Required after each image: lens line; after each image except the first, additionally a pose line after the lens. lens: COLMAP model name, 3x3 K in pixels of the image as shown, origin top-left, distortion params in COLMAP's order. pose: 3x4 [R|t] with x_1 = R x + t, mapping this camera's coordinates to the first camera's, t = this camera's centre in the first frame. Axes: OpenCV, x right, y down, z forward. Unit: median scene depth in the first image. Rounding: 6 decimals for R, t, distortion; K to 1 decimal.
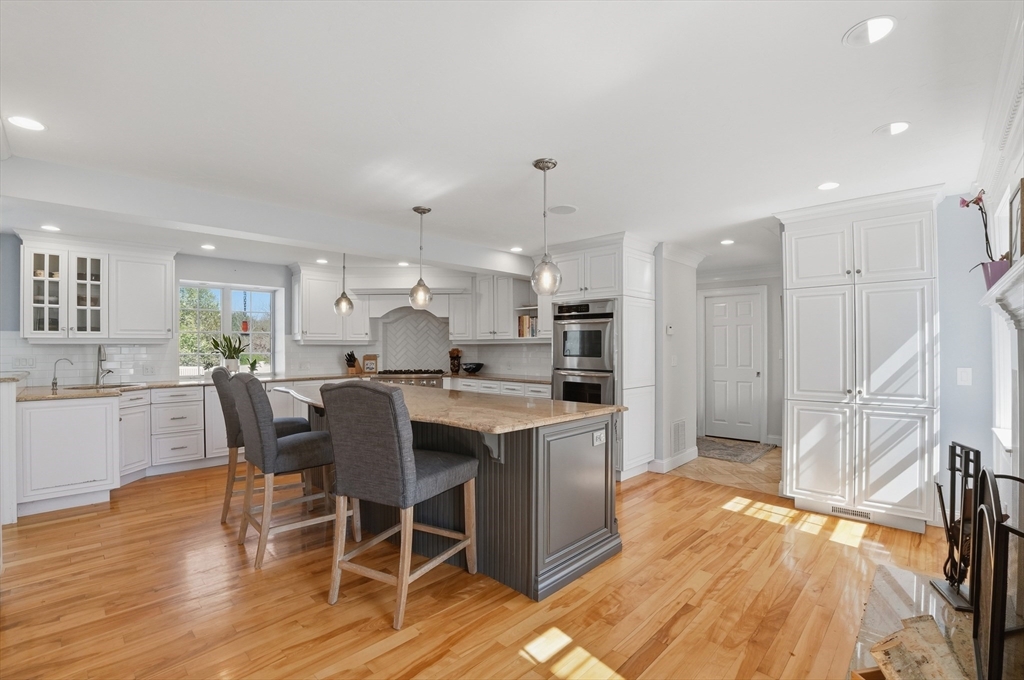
lens RADIAL K [[457.1, 0, 512.0], [0, 457.1, 340.0], [0, 0, 1]] dist [-0.130129, 0.043821]
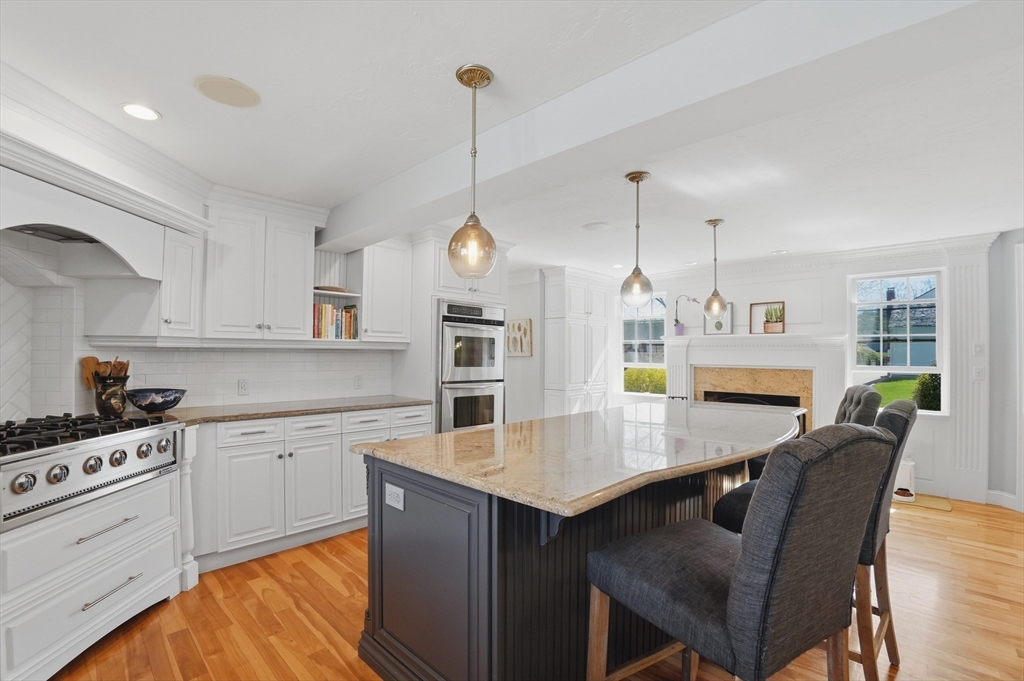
lens RADIAL K [[459.8, 0, 516.9], [0, 459.8, 348.5], [0, 0, 1]] dist [-0.067966, 0.014479]
pose [[0.002758, 0.016023, 0.999868, -0.692171], [-0.023131, 0.999605, -0.015955, 0.013241], [-0.999729, -0.023084, 0.003128, 0.859057]]
